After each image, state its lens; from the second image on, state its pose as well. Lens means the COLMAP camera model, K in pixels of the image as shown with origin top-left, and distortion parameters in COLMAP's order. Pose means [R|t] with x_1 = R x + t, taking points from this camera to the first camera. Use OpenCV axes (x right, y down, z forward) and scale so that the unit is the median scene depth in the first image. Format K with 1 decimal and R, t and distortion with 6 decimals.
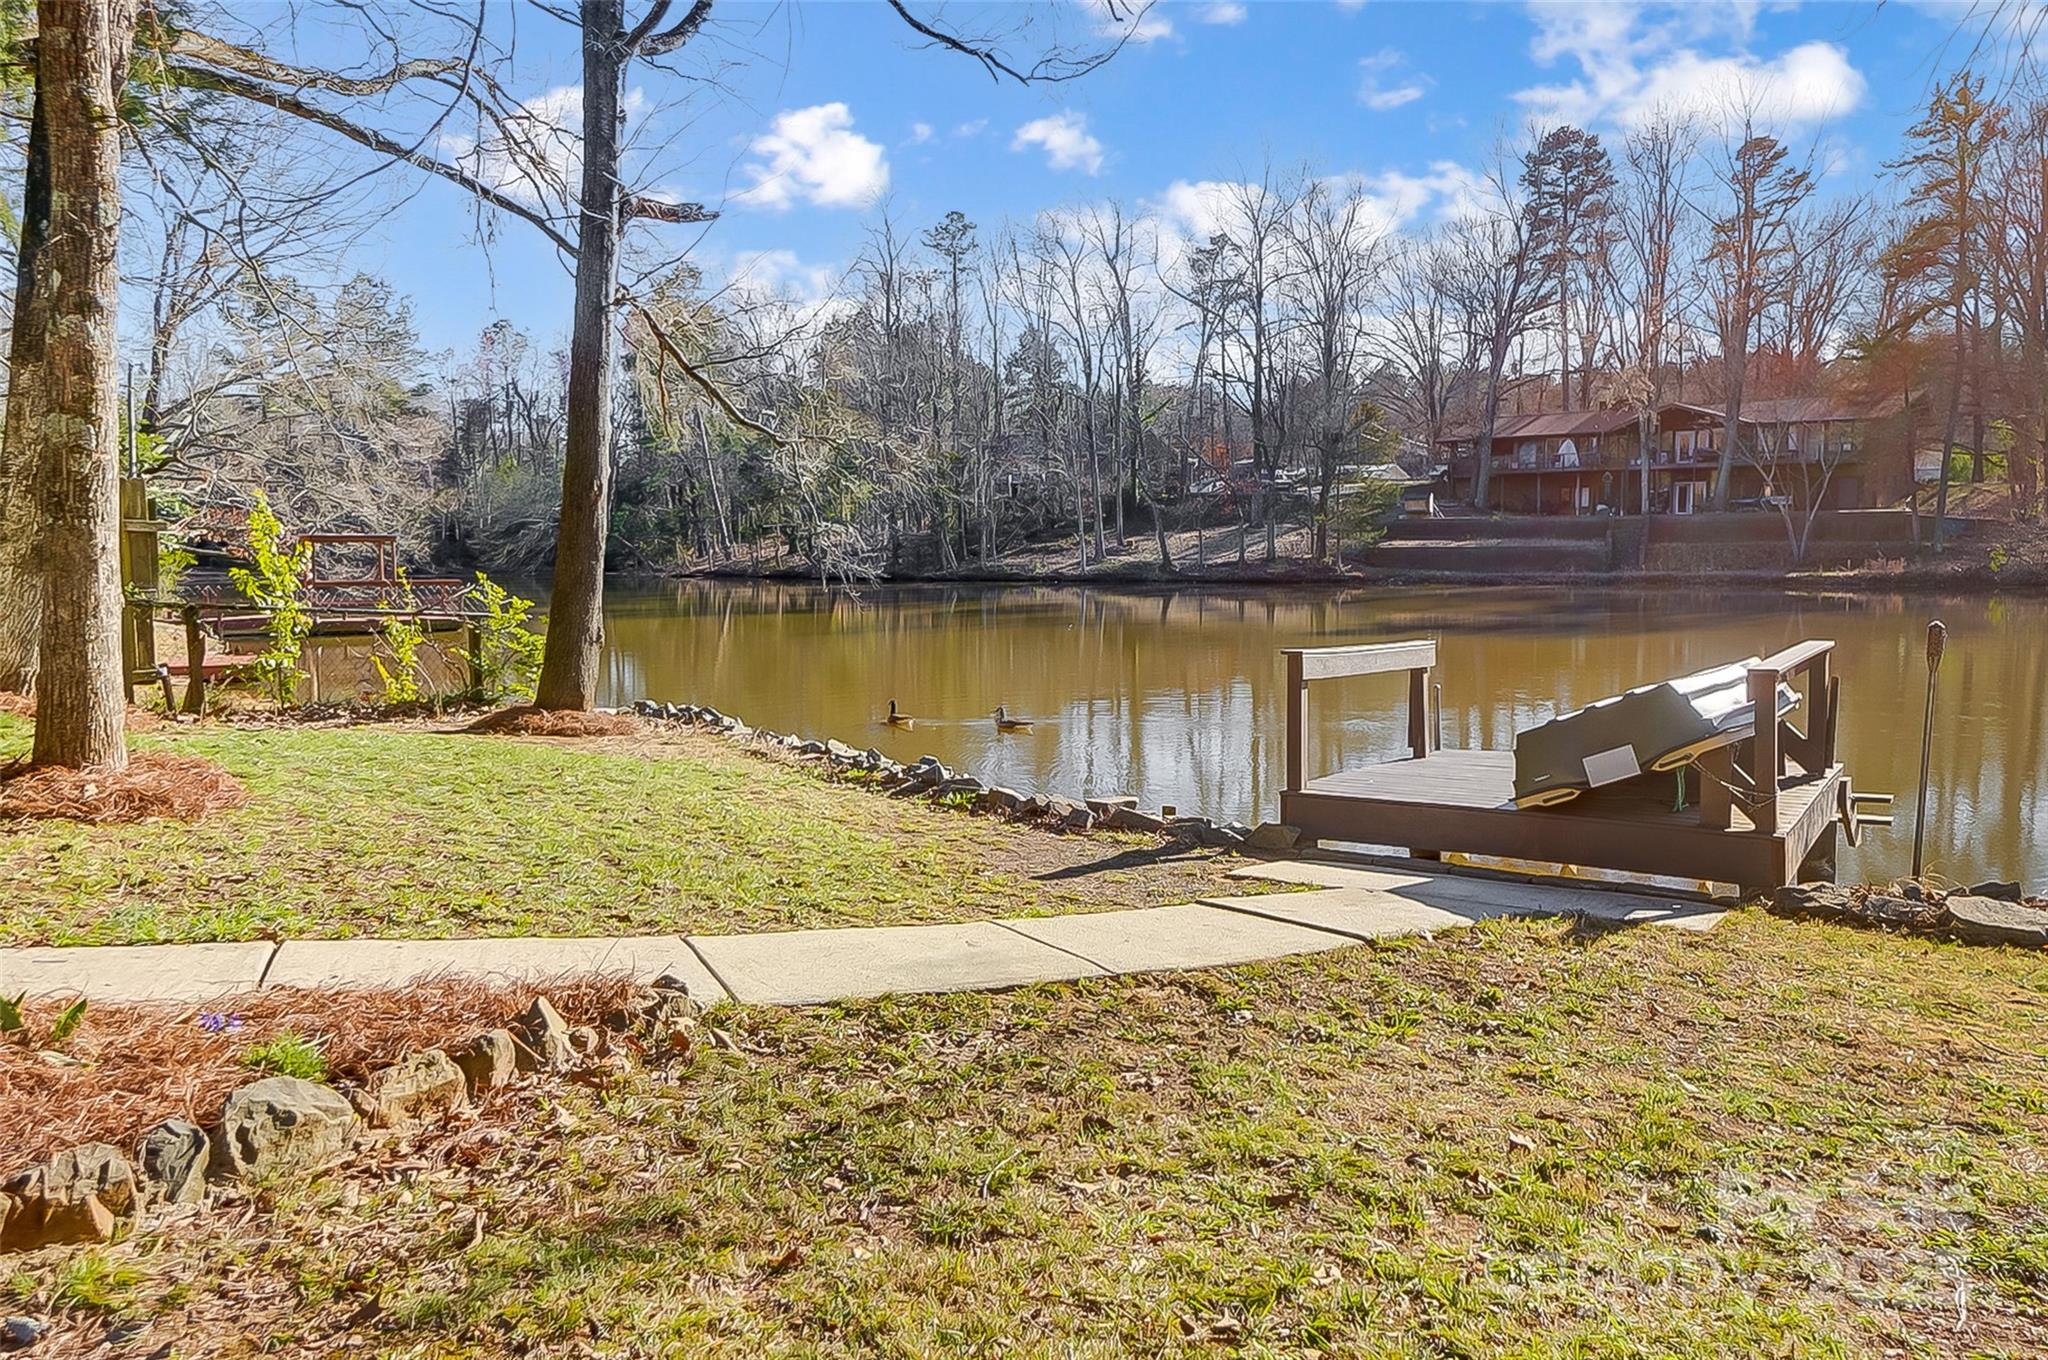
lens RADIAL K [[1544.7, 0, 1024.0], [0, 1544.7, 680.0], [0, 0, 1]] dist [0.037133, 0.000052]
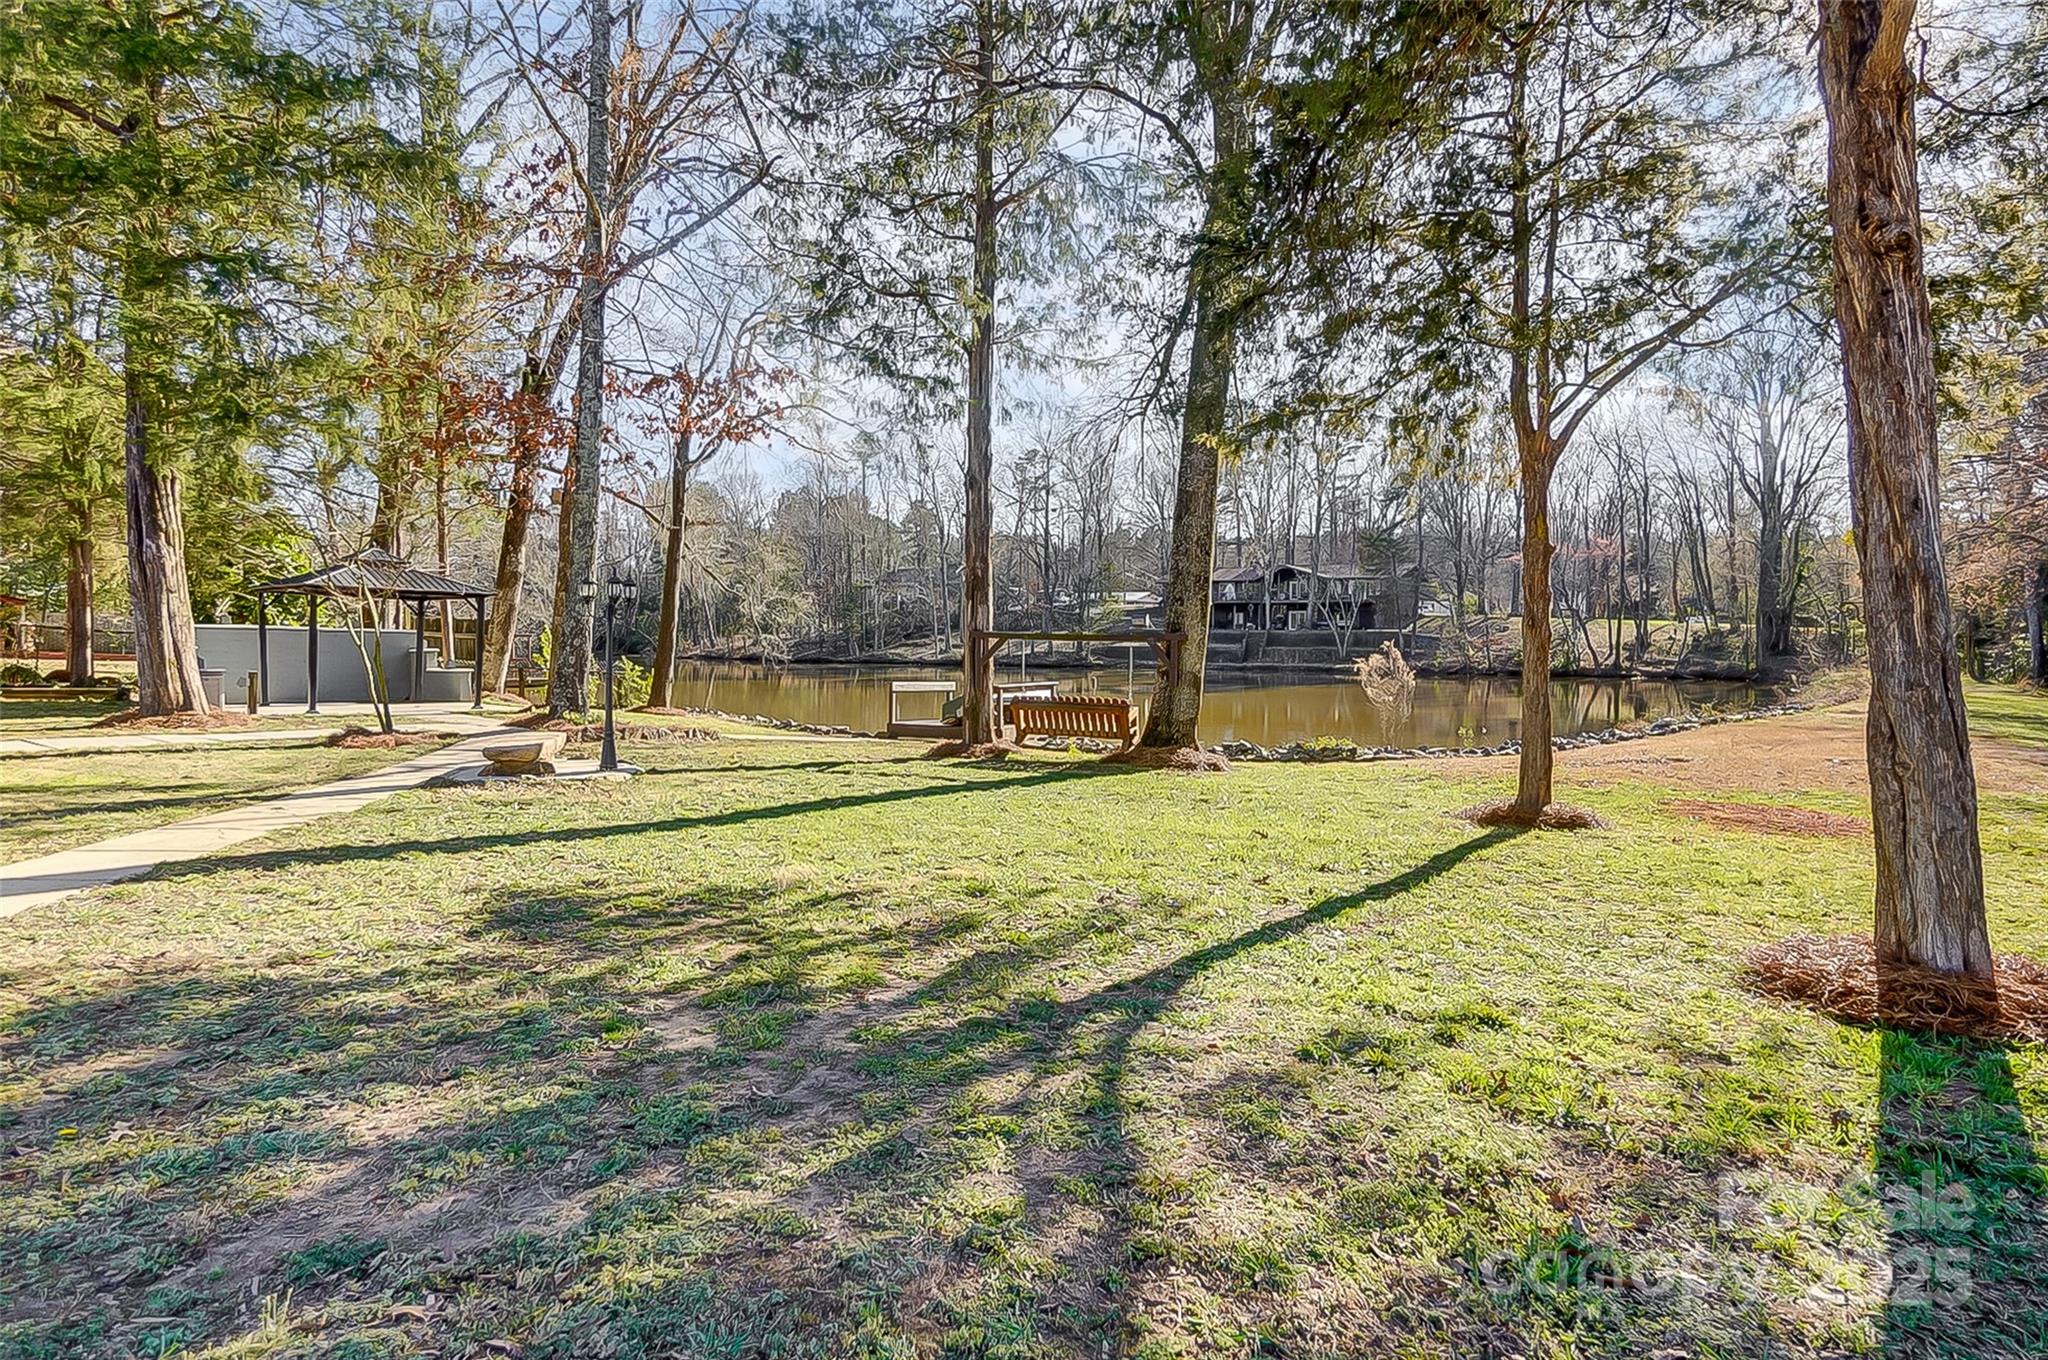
lens RADIAL K [[1082.5, 0, 1024.0], [0, 1082.5, 680.0], [0, 0, 1]] dist [0.000439, 0.000012]
pose [[0.995526, 0.011933, 0.093727, 0.023155], [-0.007241, 0.998711, -0.050241, 0.008929], [-0.094205, 0.049337, 0.994330, -0.136430]]
